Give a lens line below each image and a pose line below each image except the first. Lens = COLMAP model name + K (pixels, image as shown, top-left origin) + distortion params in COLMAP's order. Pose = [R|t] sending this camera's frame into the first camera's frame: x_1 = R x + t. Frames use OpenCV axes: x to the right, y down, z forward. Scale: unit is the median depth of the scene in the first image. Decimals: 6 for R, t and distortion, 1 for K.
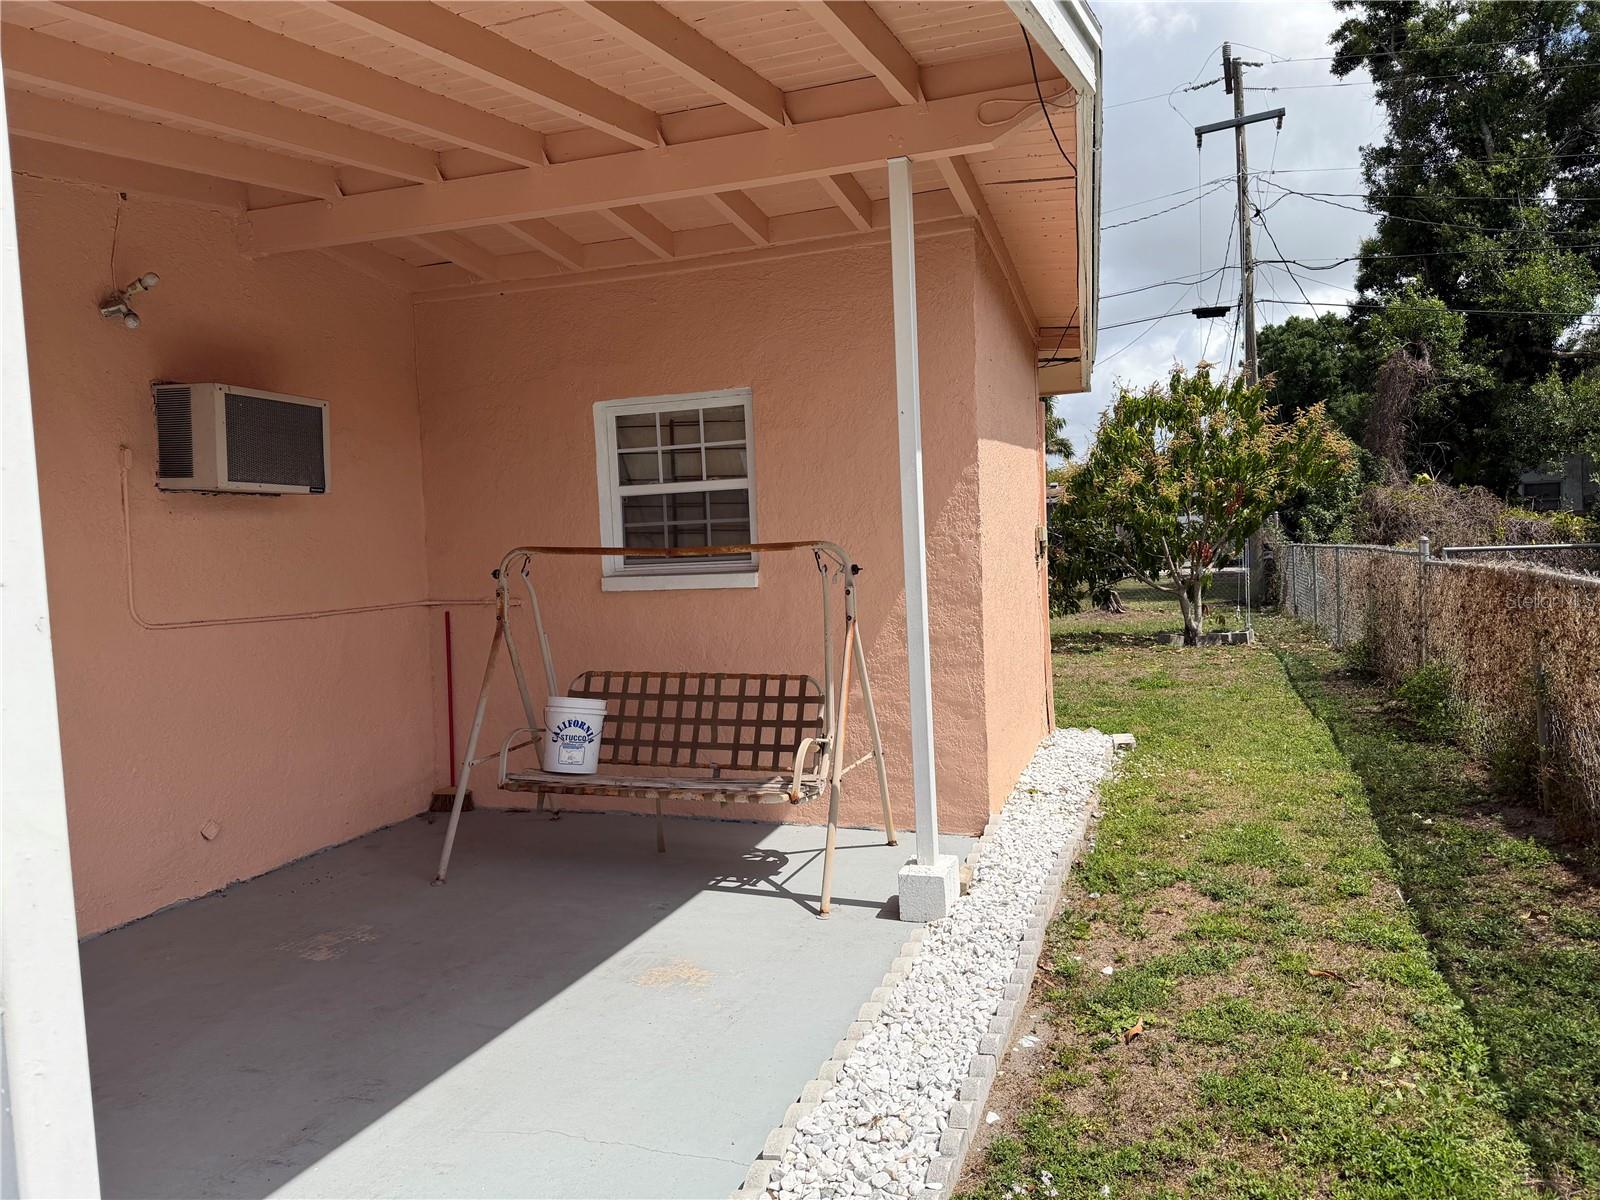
lens RADIAL K [[1111.6, 0, 795.5], [0, 1111.6, 618.5], [0, 0, 1]] dist [0.072670, -0.090437]
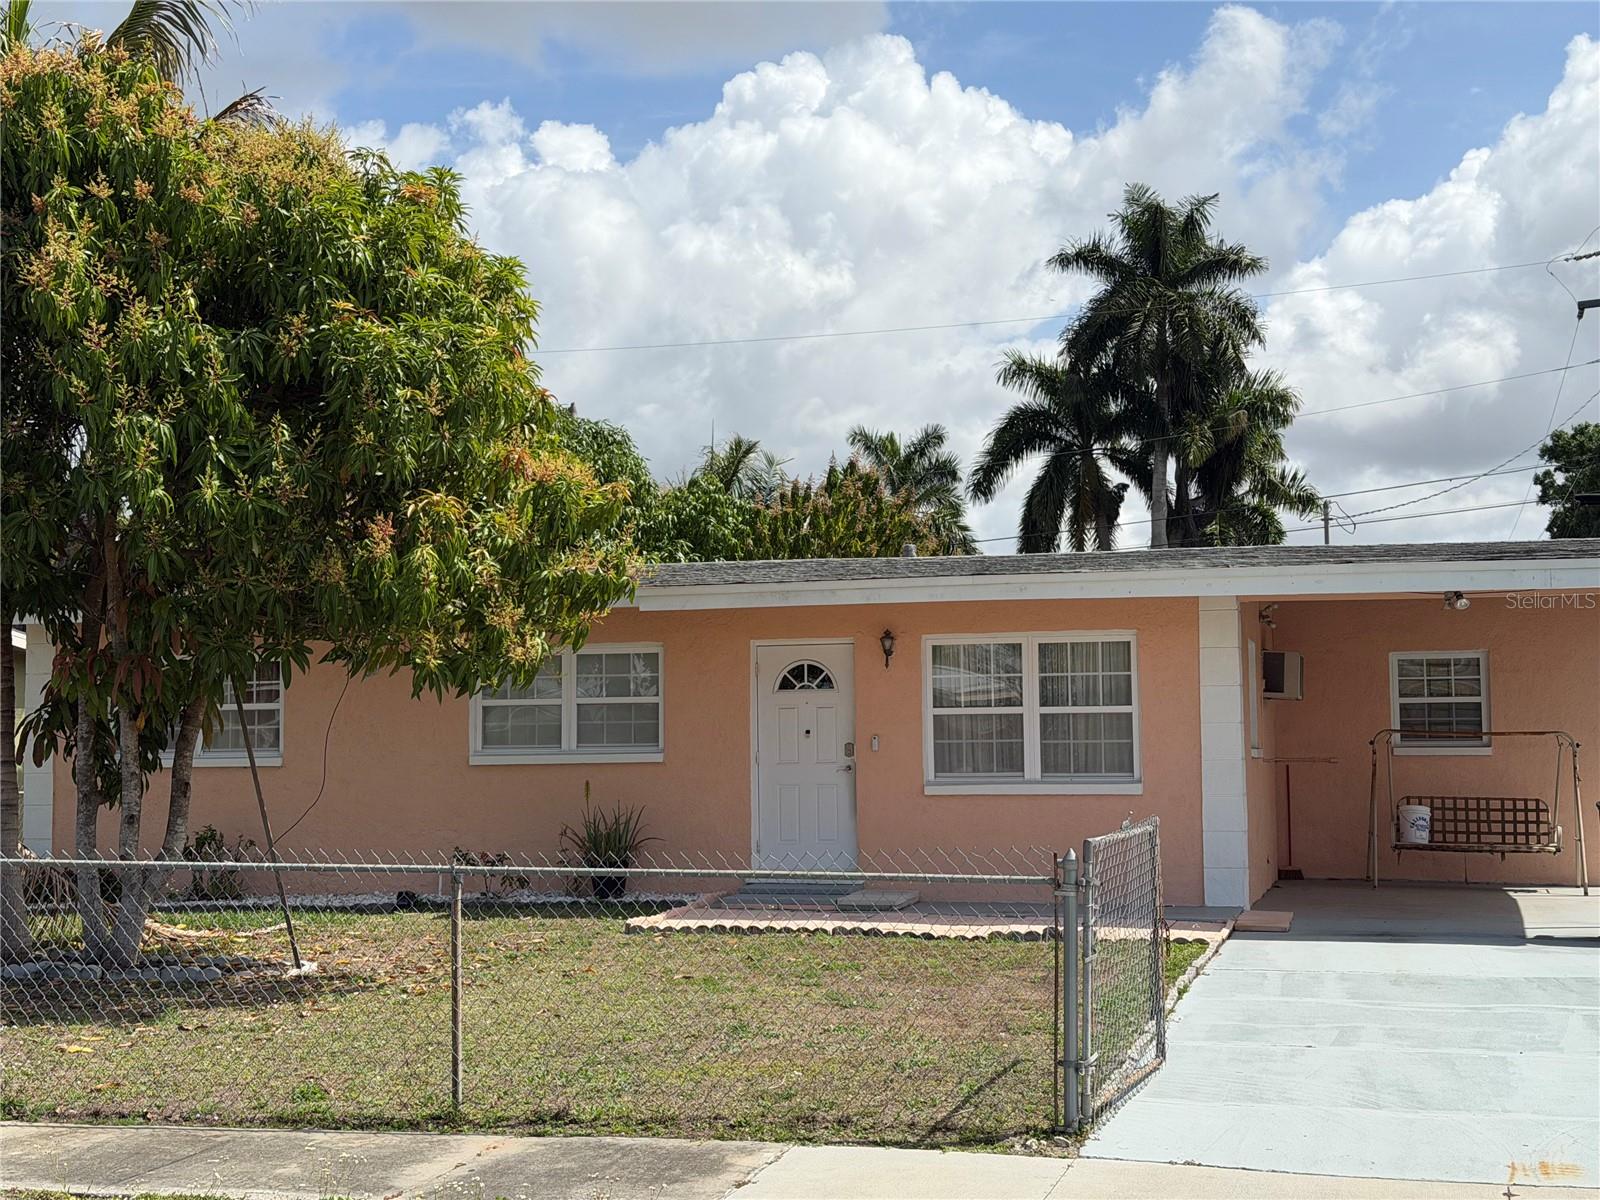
lens RADIAL K [[2213.8, 0, 785.9], [0, 2213.8, 596.8], [0, 0, 1]] dist [0.128131, 0.000000]
pose [[0.997068, 0.037078, 0.066943, -1.575446], [-0.027757, 0.990437, -0.135148, 0.267359], [-0.071314, 0.132893, 0.988561, -2.858464]]
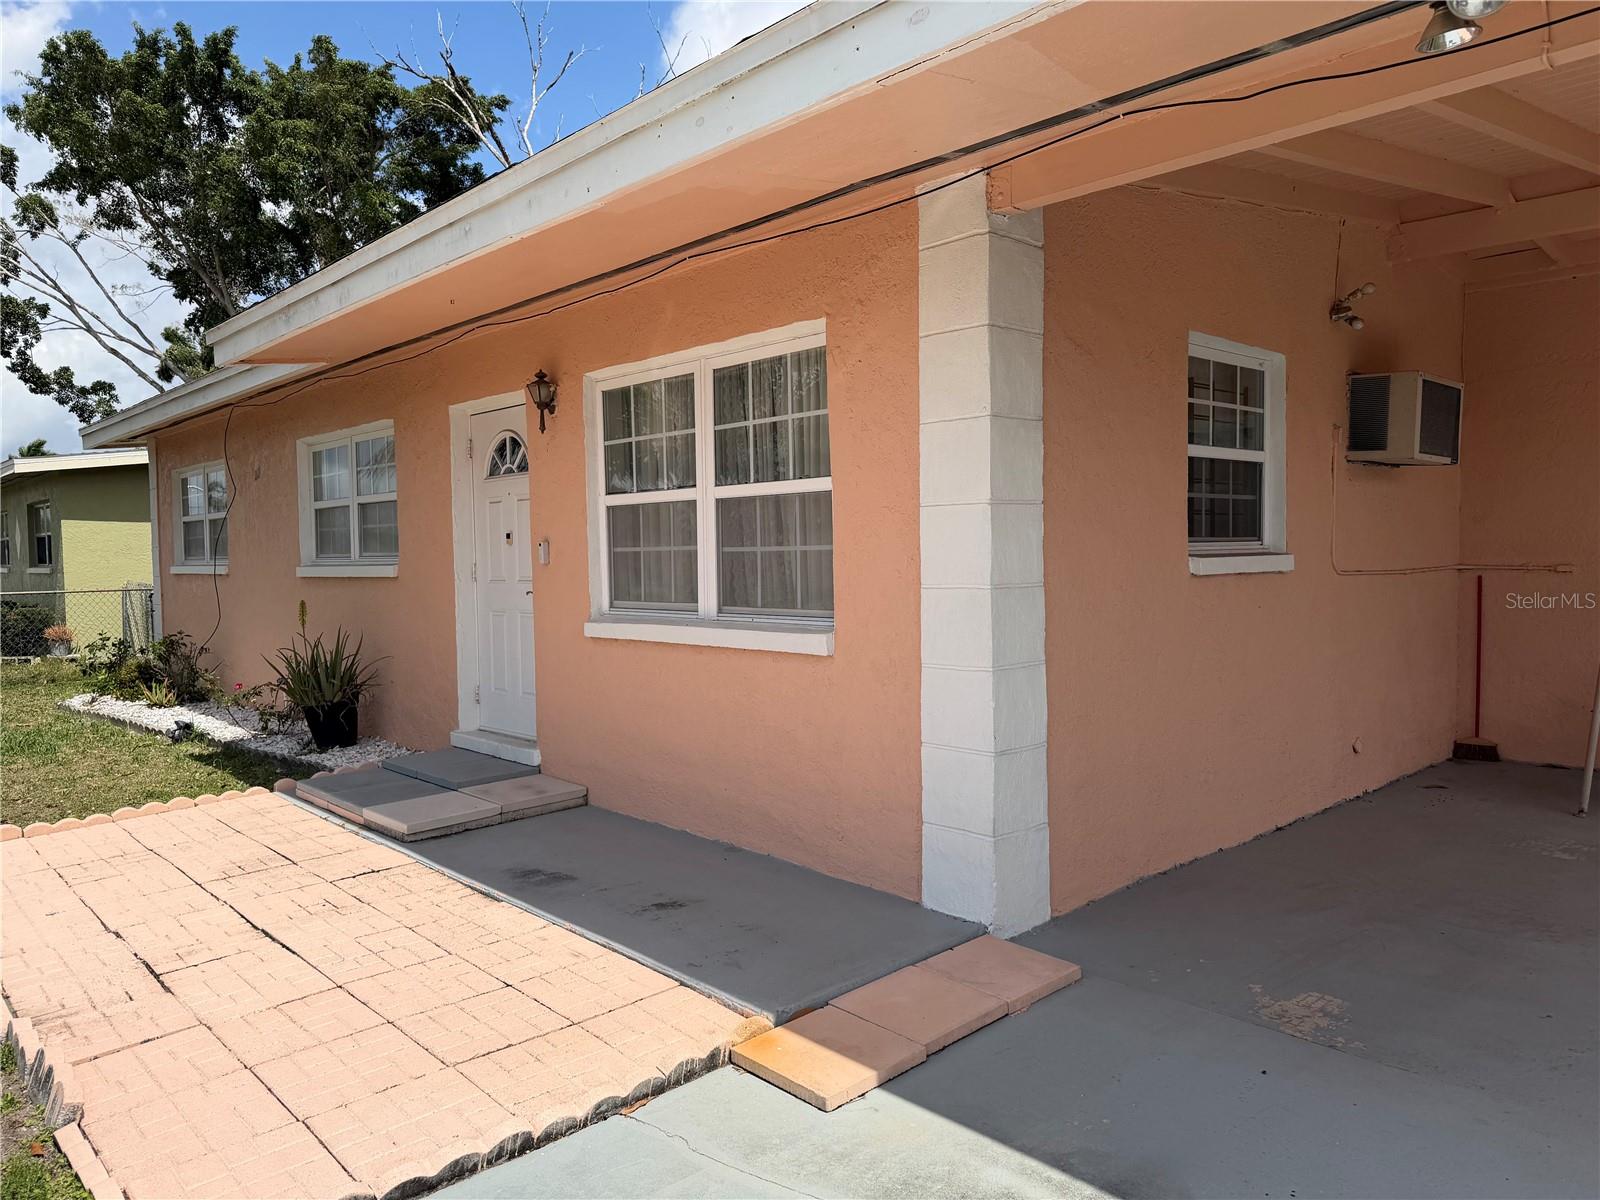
lens RADIAL K [[1111.6, 0, 807.8], [0, 1111.6, 596.6], [0, 0, 1]] dist [0.072670, -0.090437]
pose [[0.887411, 0.045820, -0.458696, -0.455870], [-0.049654, 0.998760, 0.003705, 0.050464], [0.458297, 0.019488, 0.888586, -0.308794]]
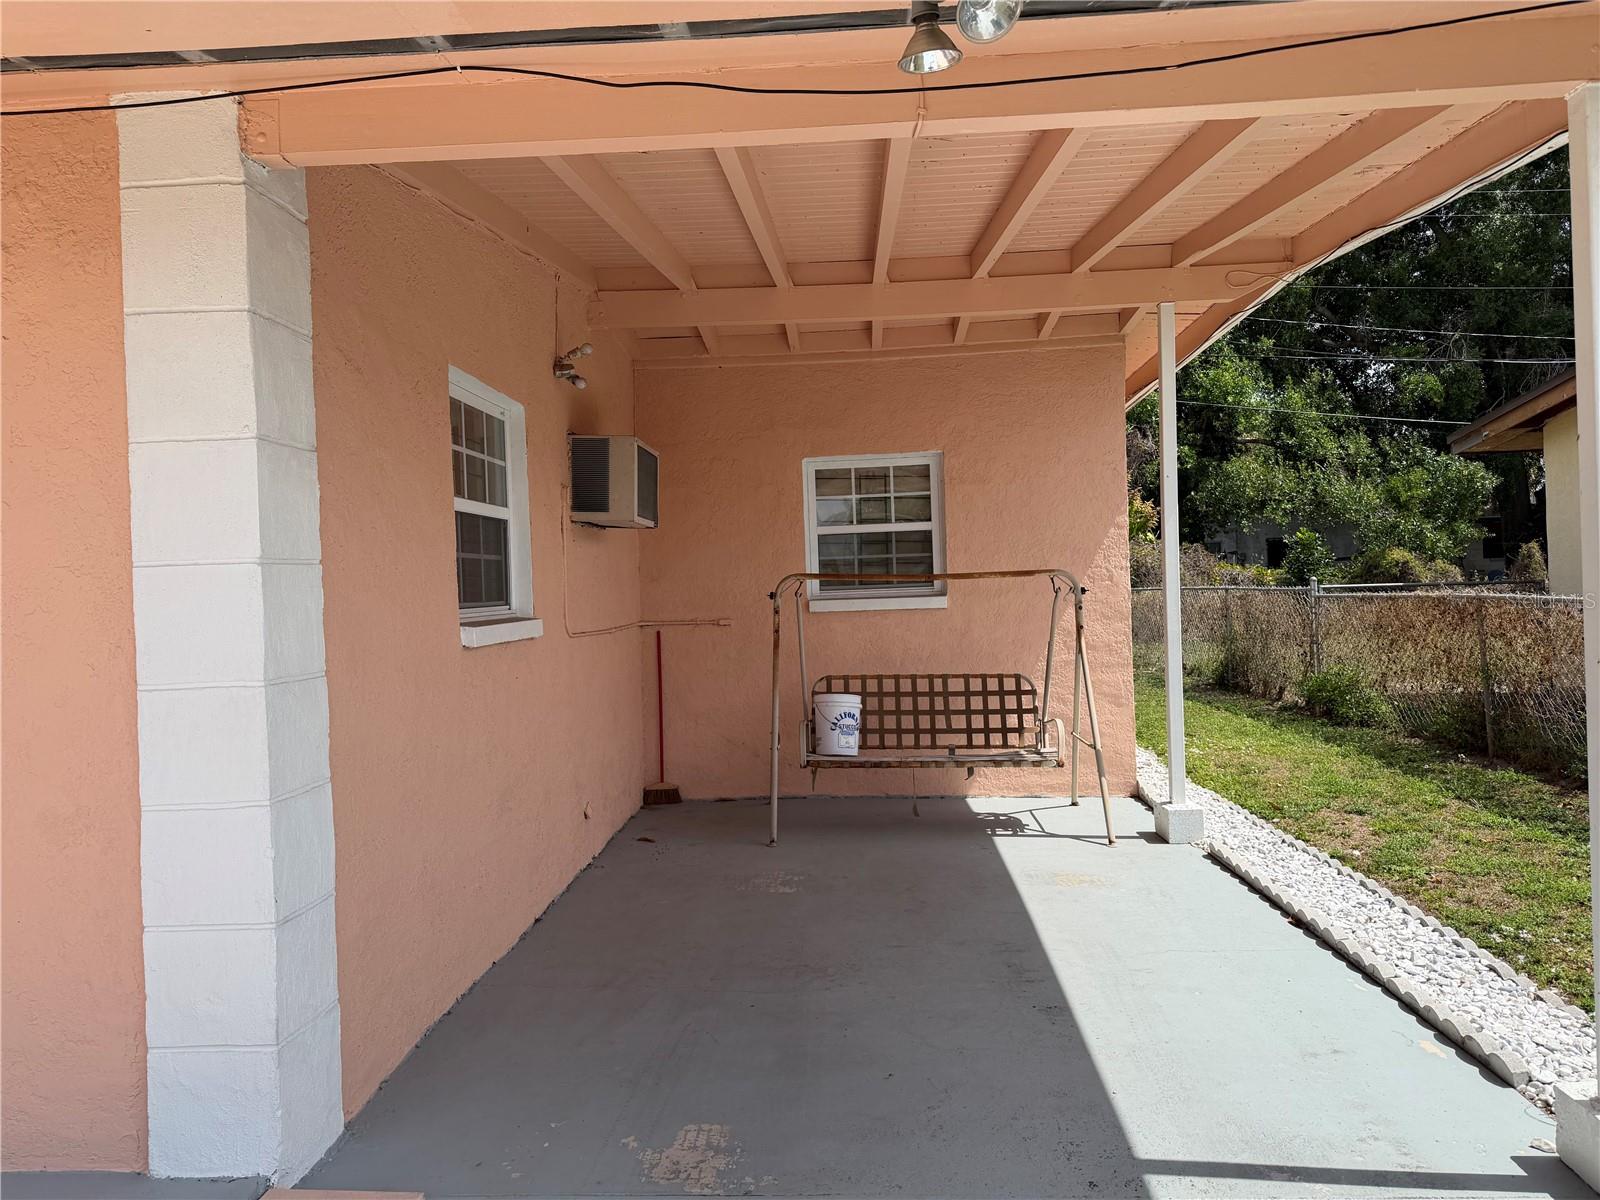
lens RADIAL K [[1111.6, 0, 789.6], [0, 1111.6, 589.3], [0, 0, 1]] dist [0.072670, -0.090437]
pose [[0.960314, 0.006515, 0.278844, -0.592505], [0.012865, 0.997629, -0.067614, 0.036307], [-0.278624, 0.068519, 0.957953, -0.172162]]
